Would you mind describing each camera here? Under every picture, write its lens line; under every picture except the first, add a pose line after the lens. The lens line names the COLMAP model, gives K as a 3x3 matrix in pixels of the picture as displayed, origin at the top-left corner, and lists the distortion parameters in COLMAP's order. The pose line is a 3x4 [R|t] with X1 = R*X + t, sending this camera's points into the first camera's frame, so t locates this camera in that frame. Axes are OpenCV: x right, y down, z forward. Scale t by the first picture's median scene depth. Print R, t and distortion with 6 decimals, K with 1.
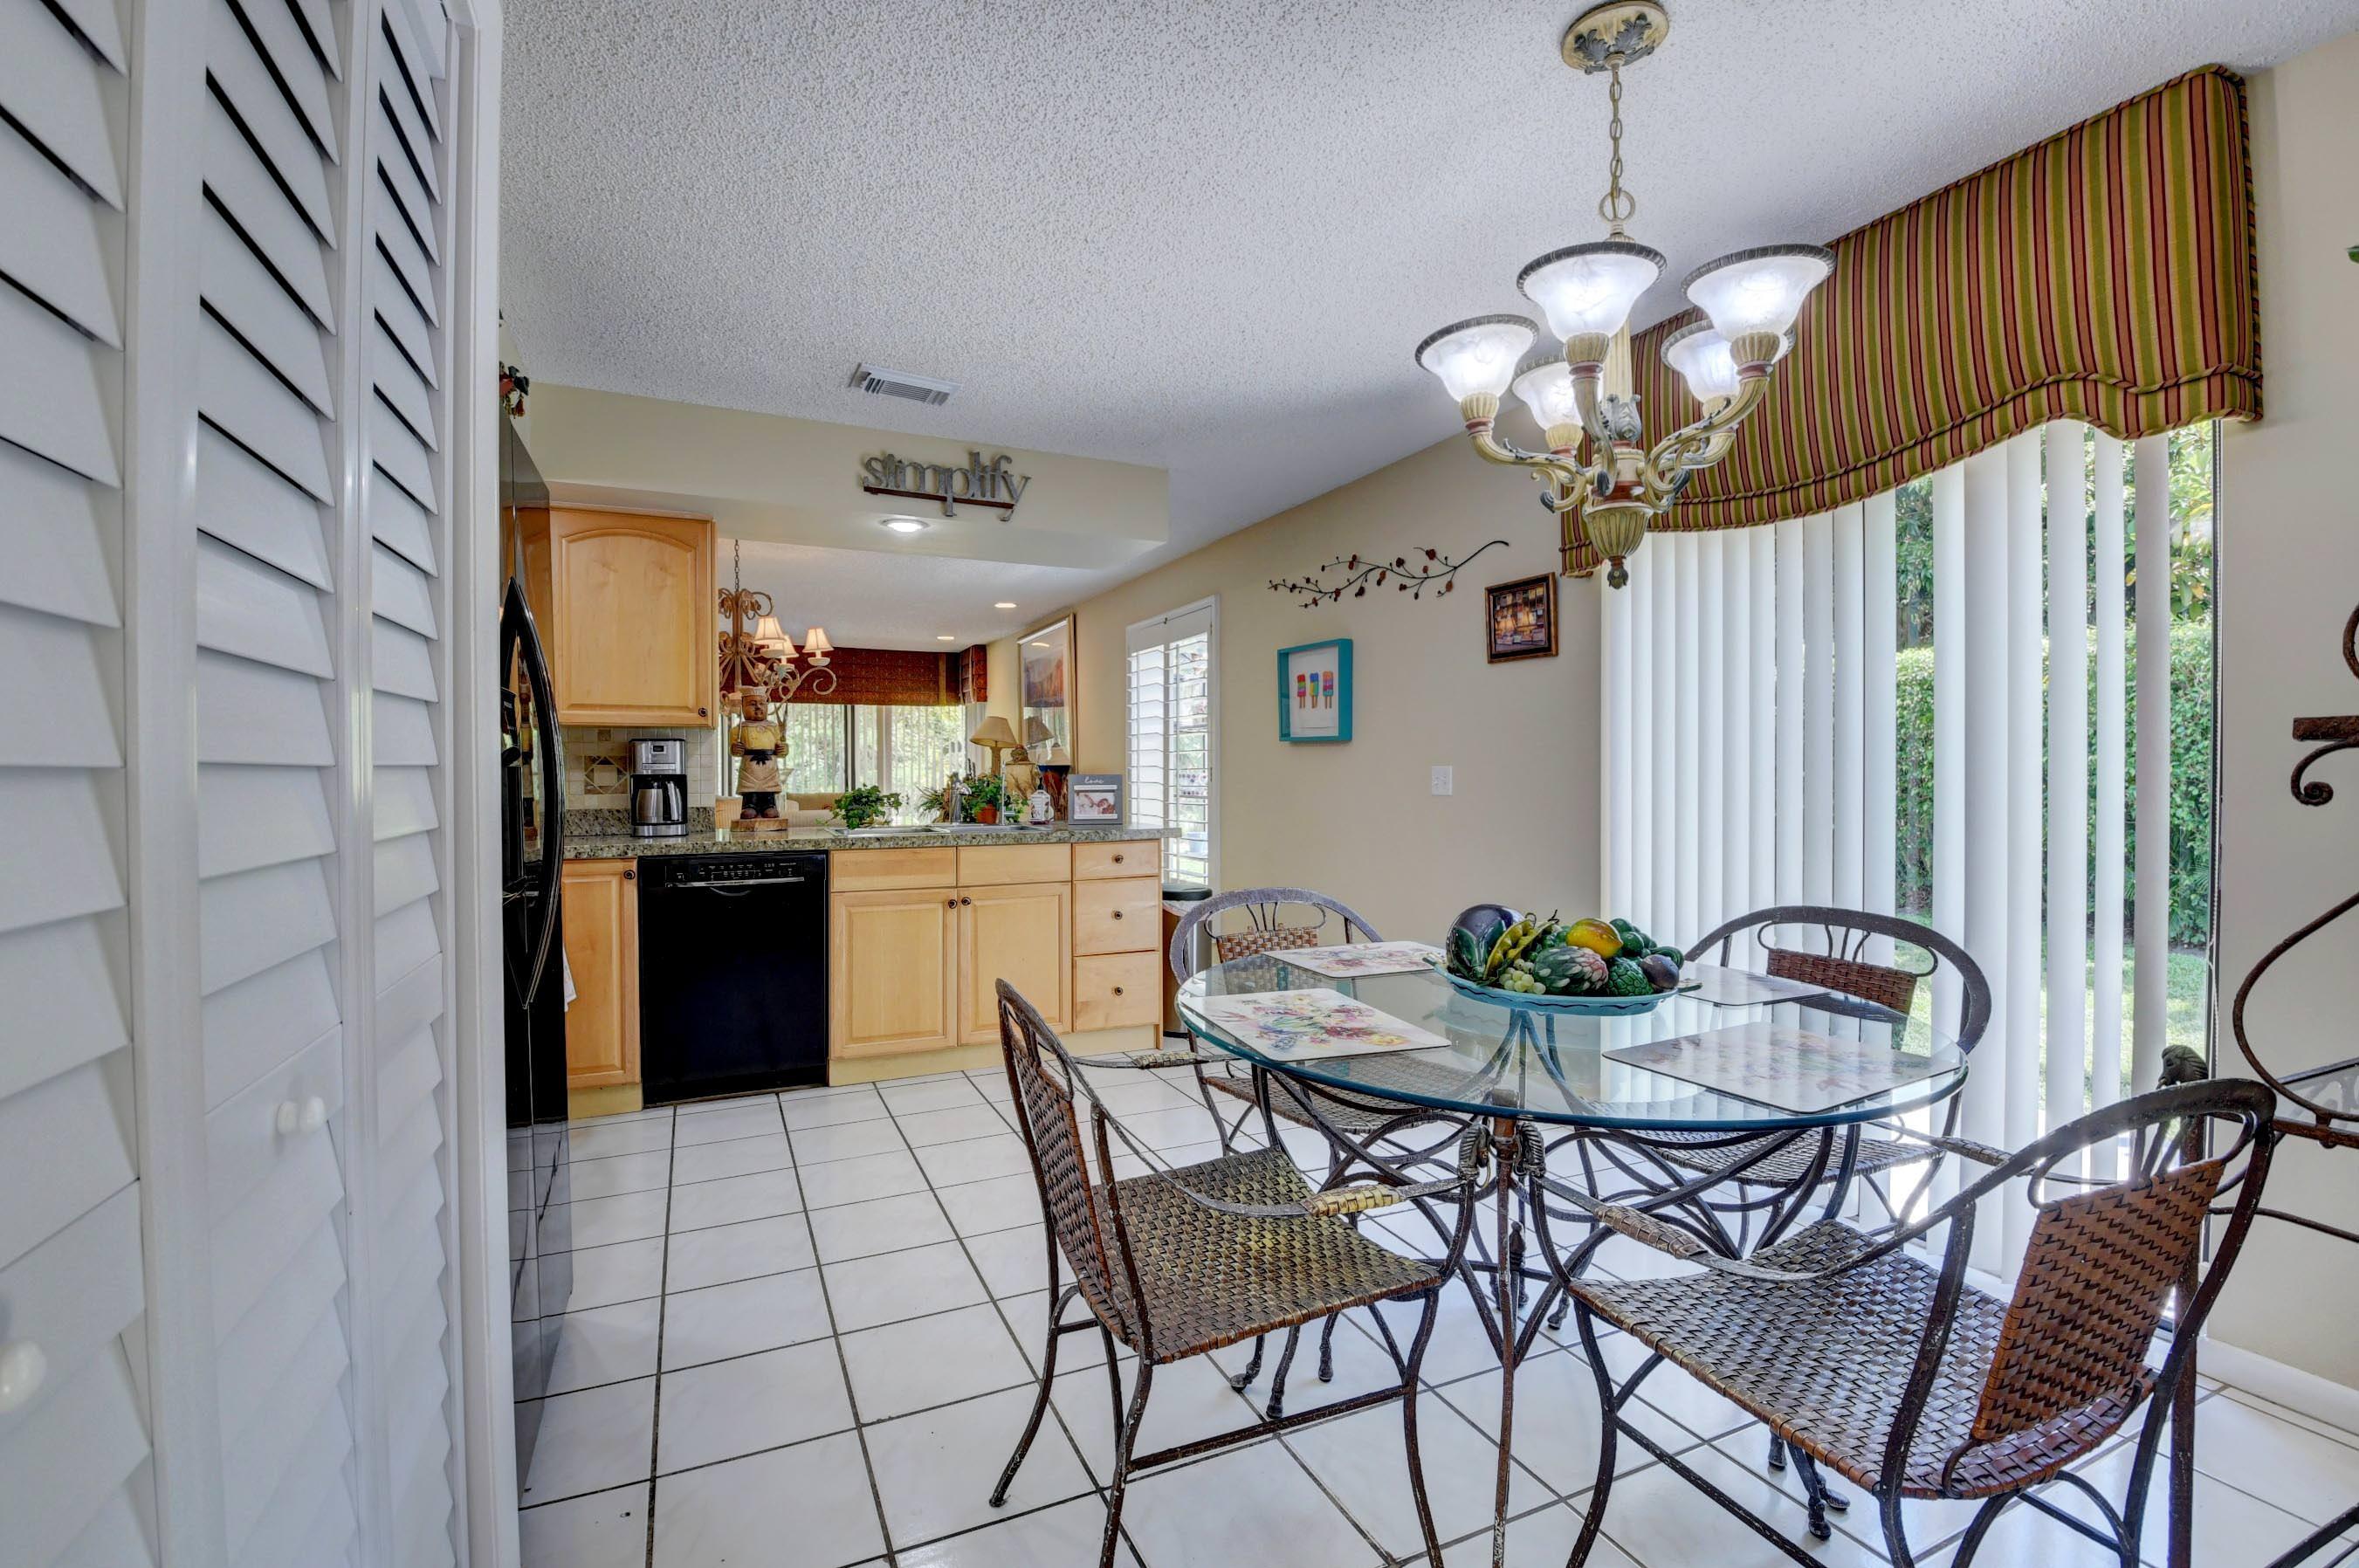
lens RADIAL K [[1023.0, 0, 1170.4], [0, 1023.0, 781.4], [0, 0, 1]] dist [0.019010, -0.025748]
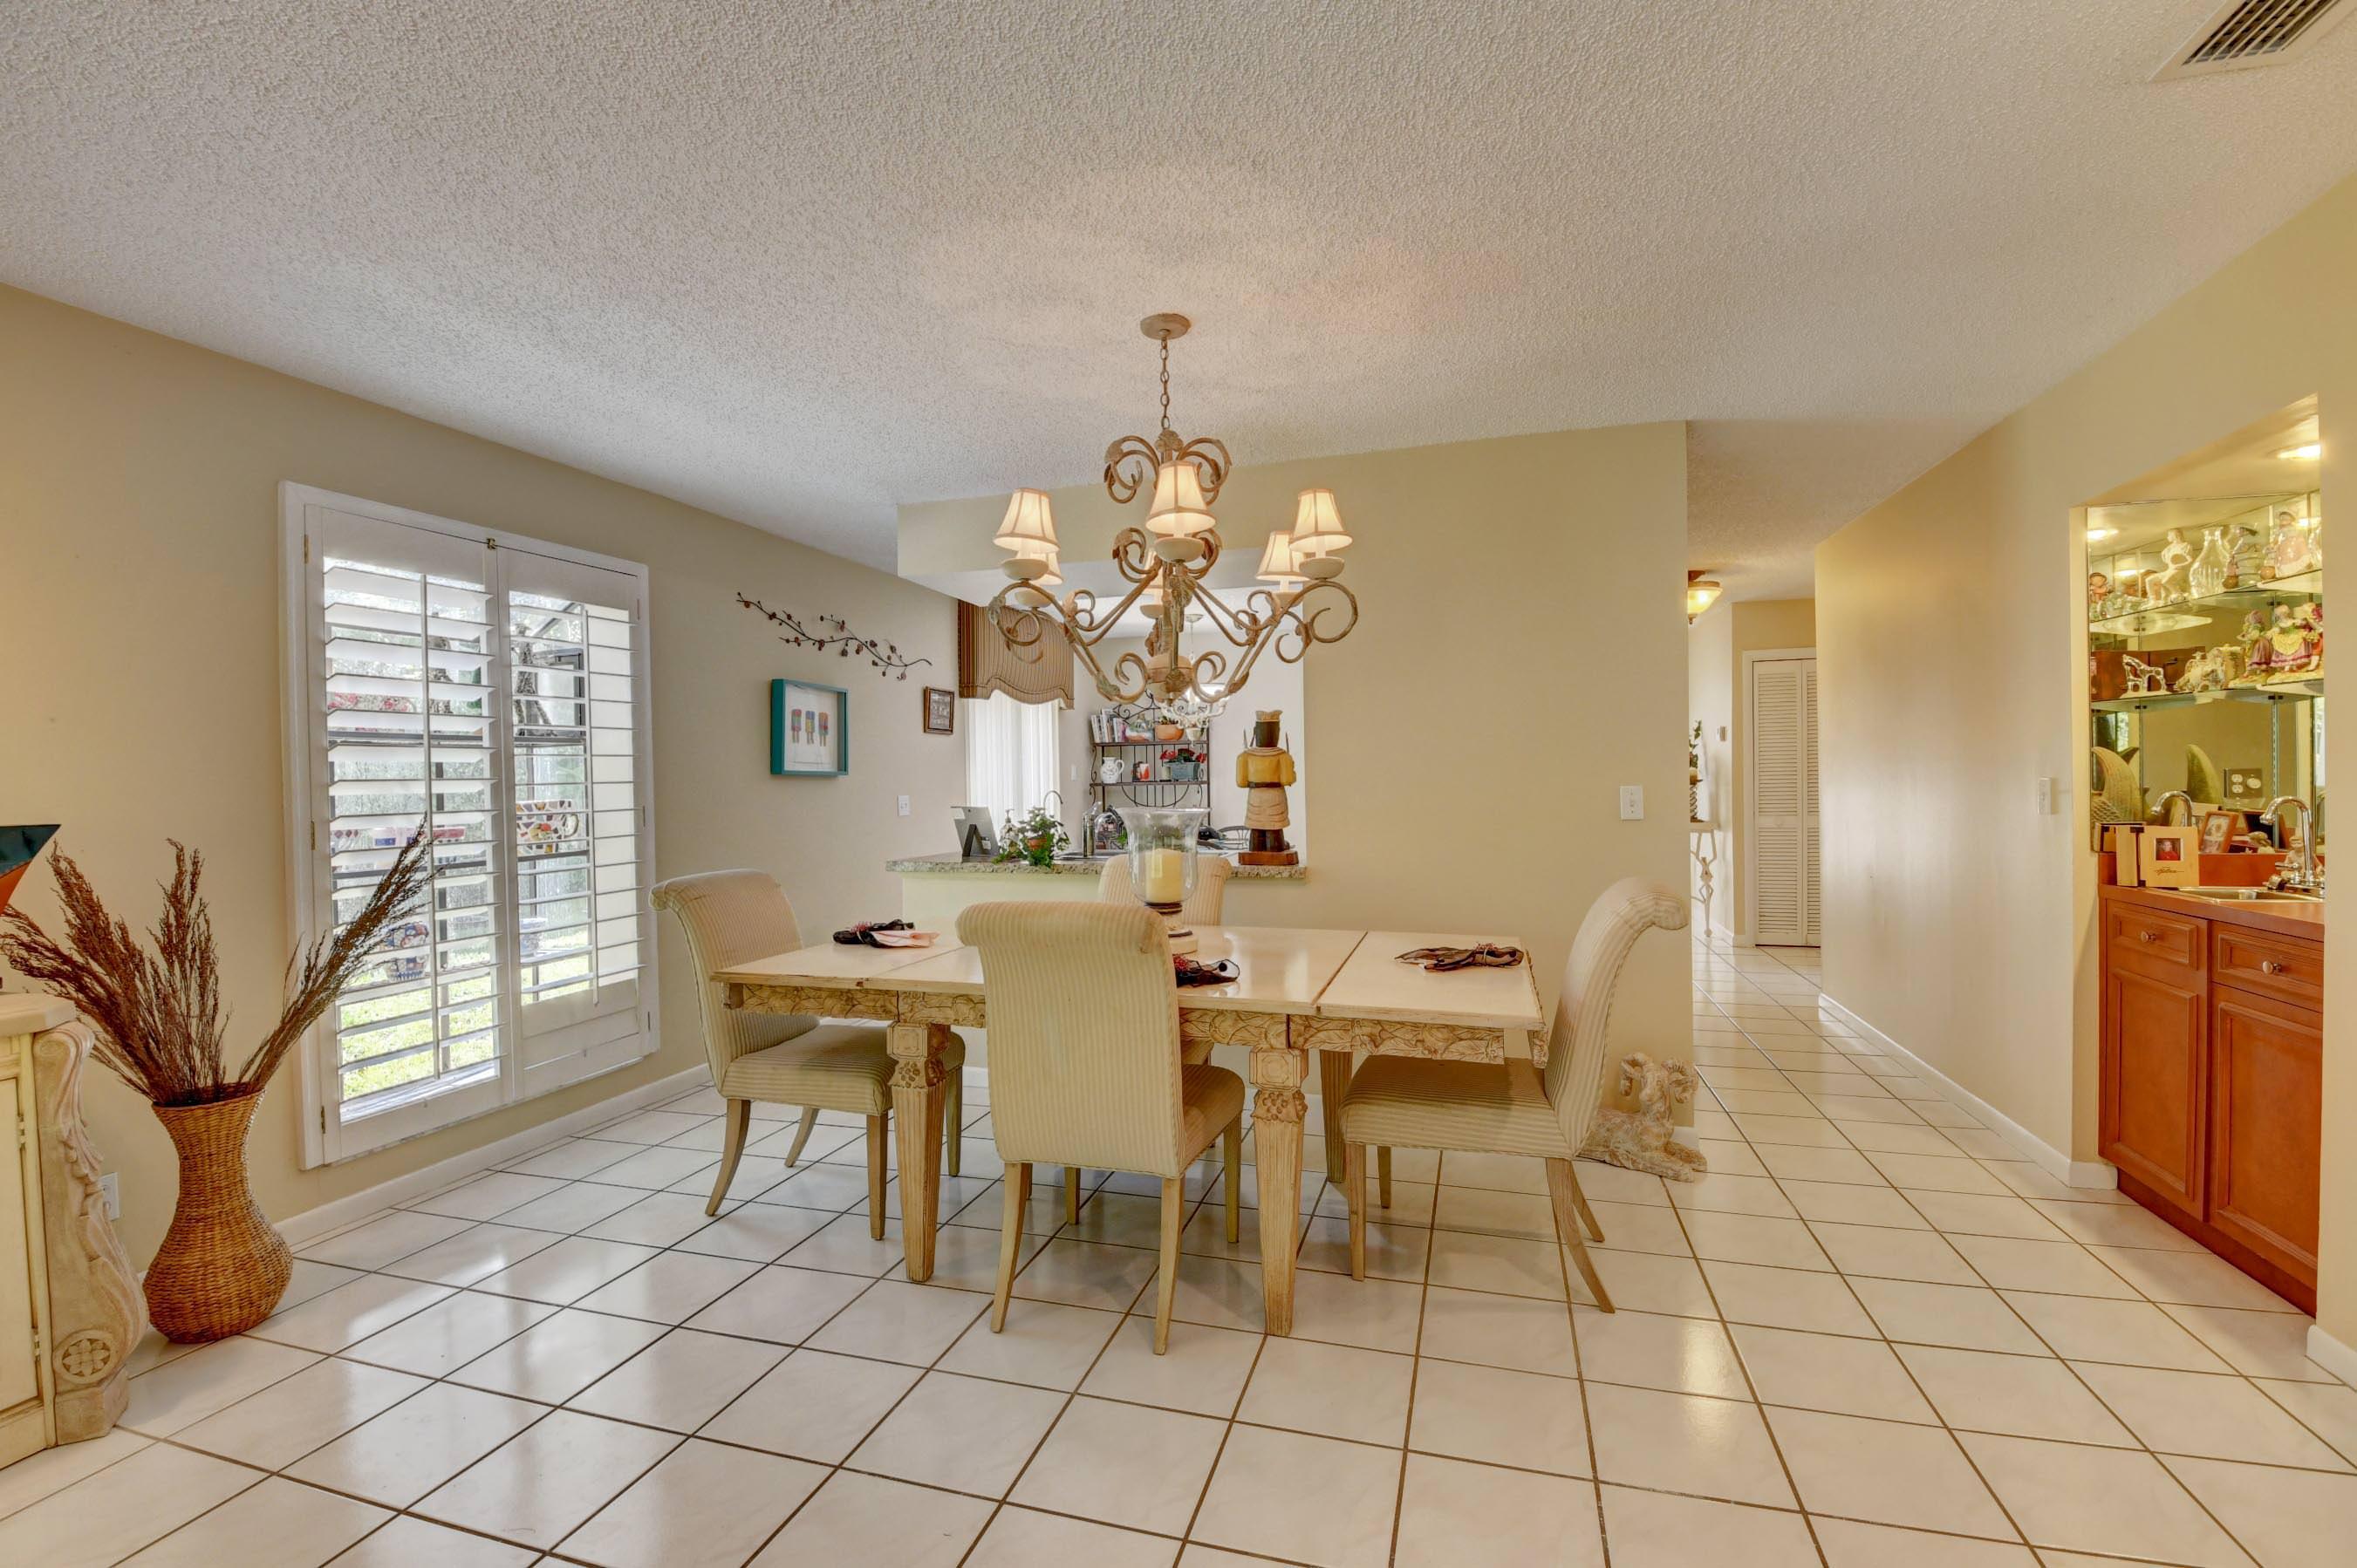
lens RADIAL K [[1022.0, 0, 1169.4], [0, 1022.0, 781.4], [0, 0, 1]] dist [0.019010, -0.025748]
pose [[-0.744686, 0.006572, 0.667382, -1.001357], [0.020088, 0.999719, 0.012570, -0.044746], [-0.667112, 0.022767, -0.744609, 1.820634]]
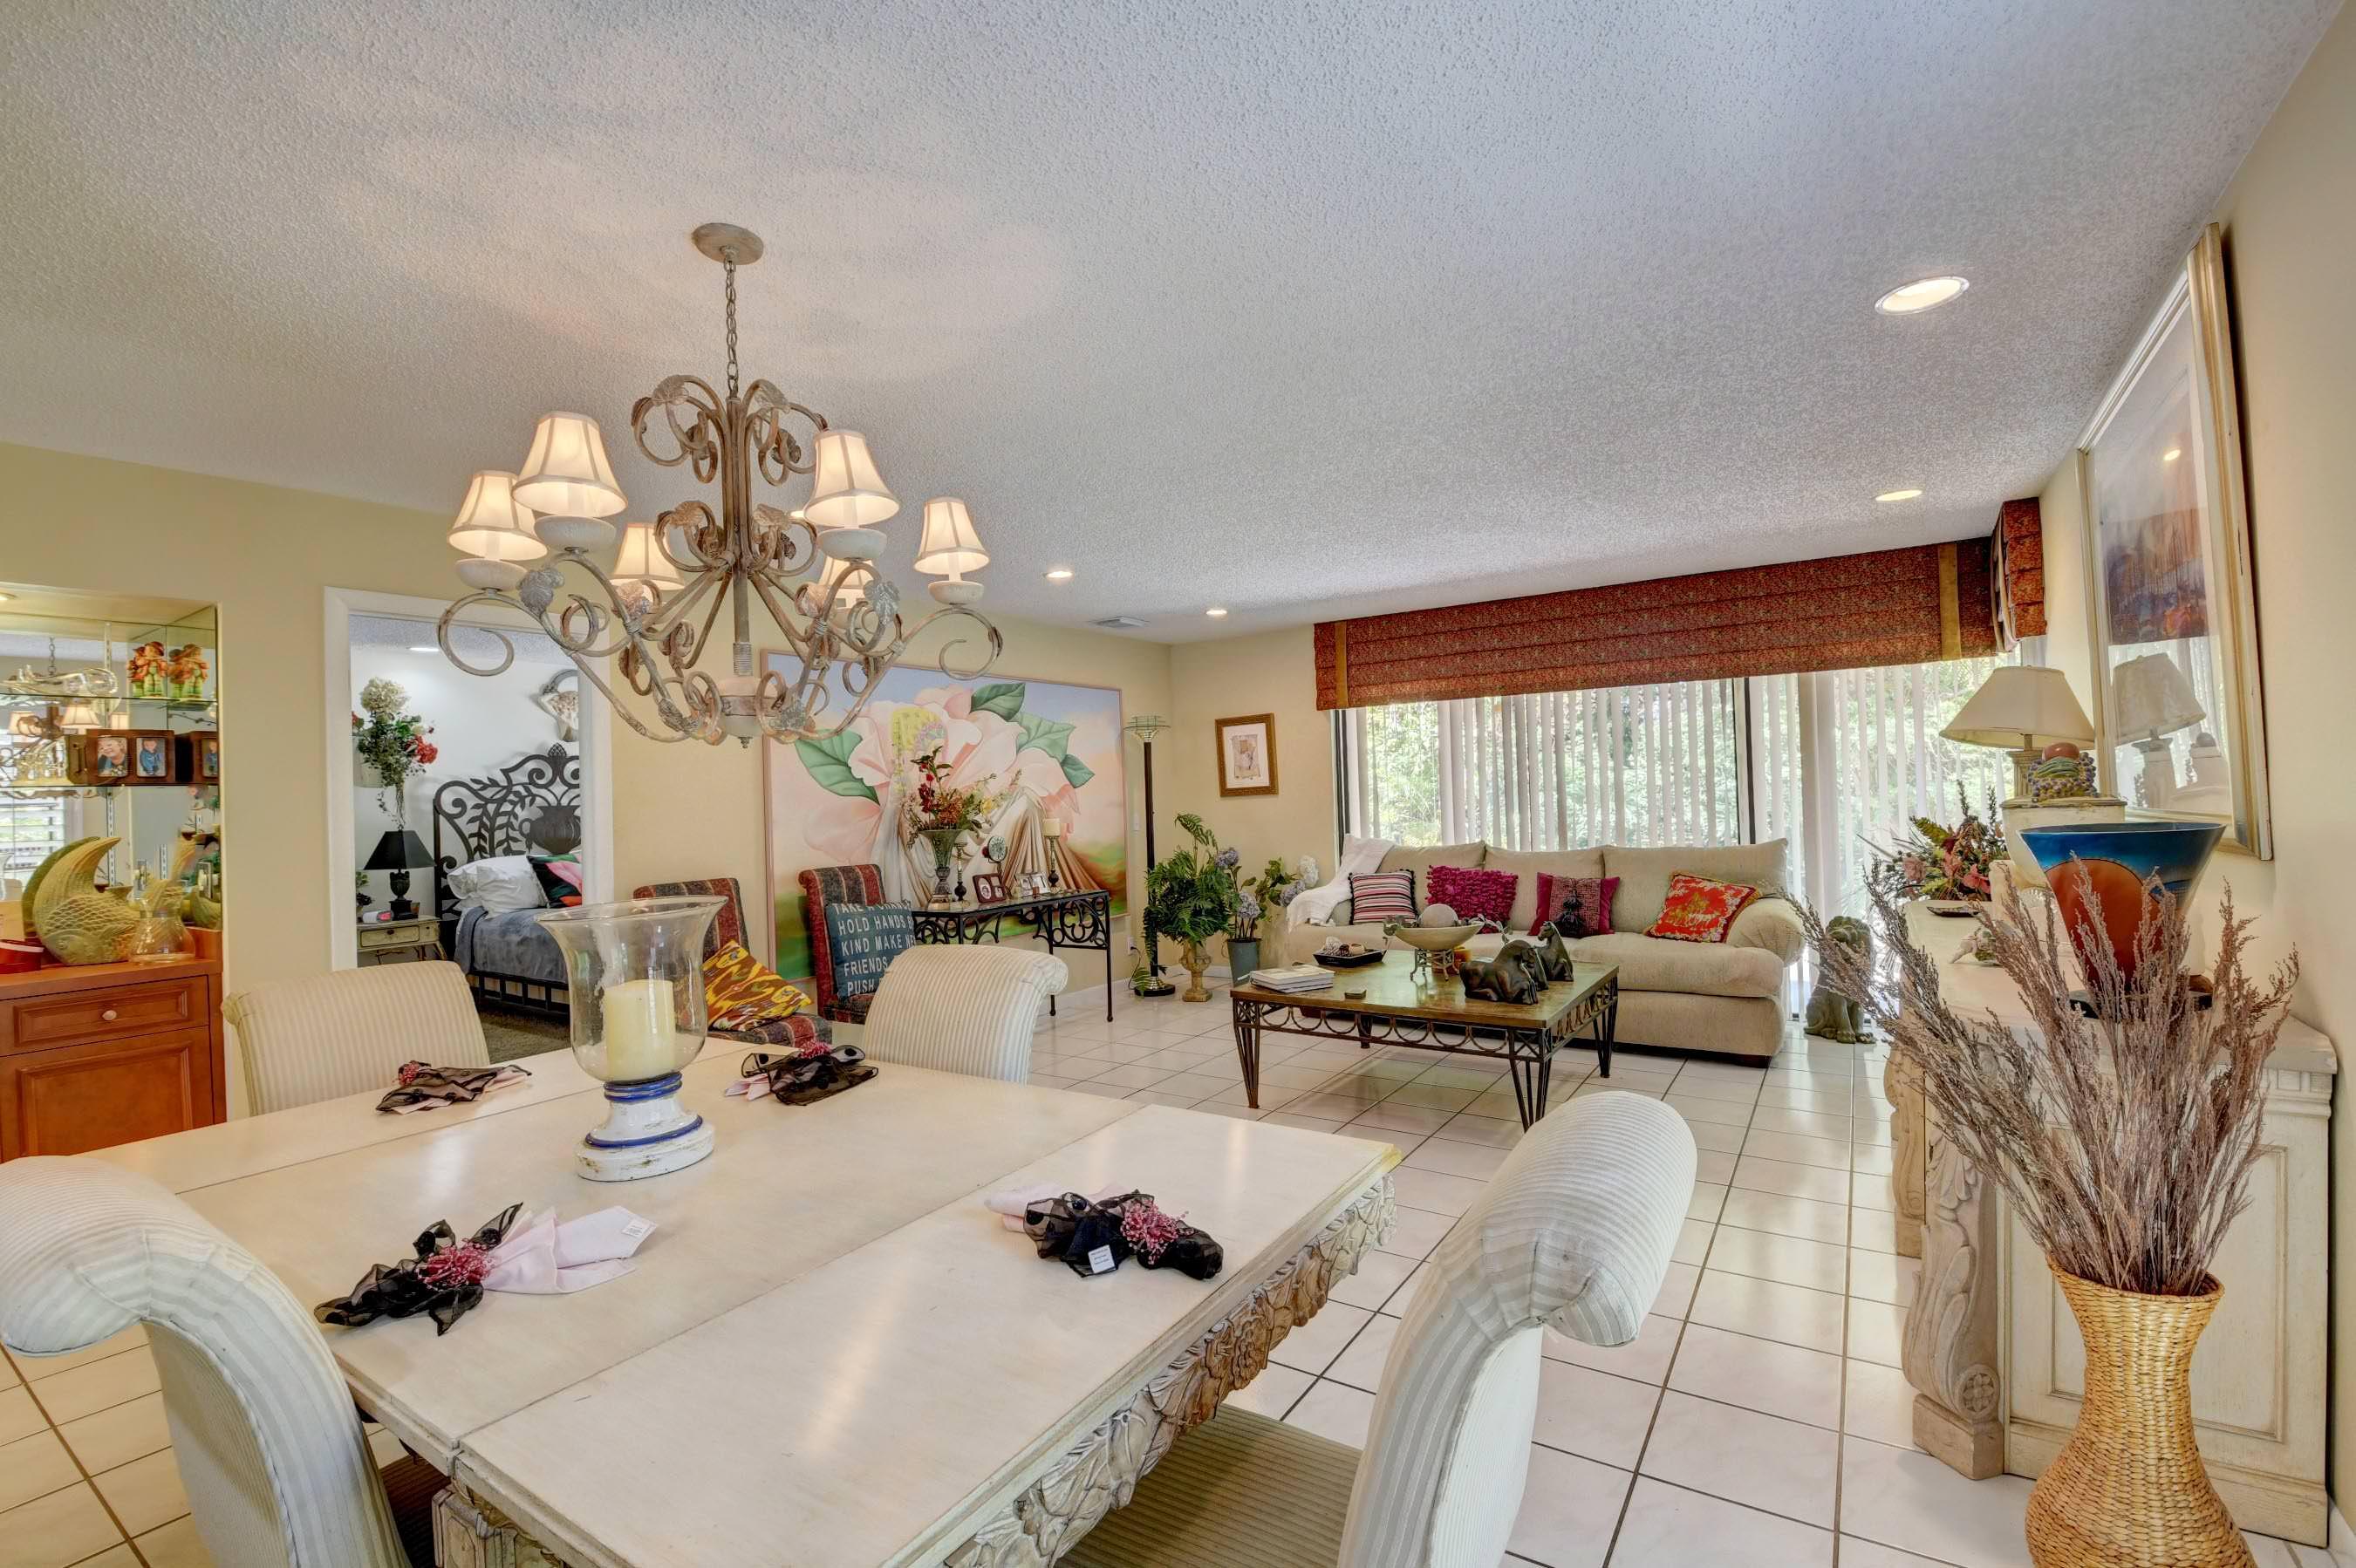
lens RADIAL K [[1021.6, 0, 1168.9], [0, 1021.6, 781.4], [0, 0, 1]] dist [0.019010, -0.025748]
pose [[0.521577, -0.023398, -0.852883, -0.038146], [0.023317, 0.999641, -0.013165, -0.055820], [0.852885, -0.013020, 0.521936, 1.250102]]
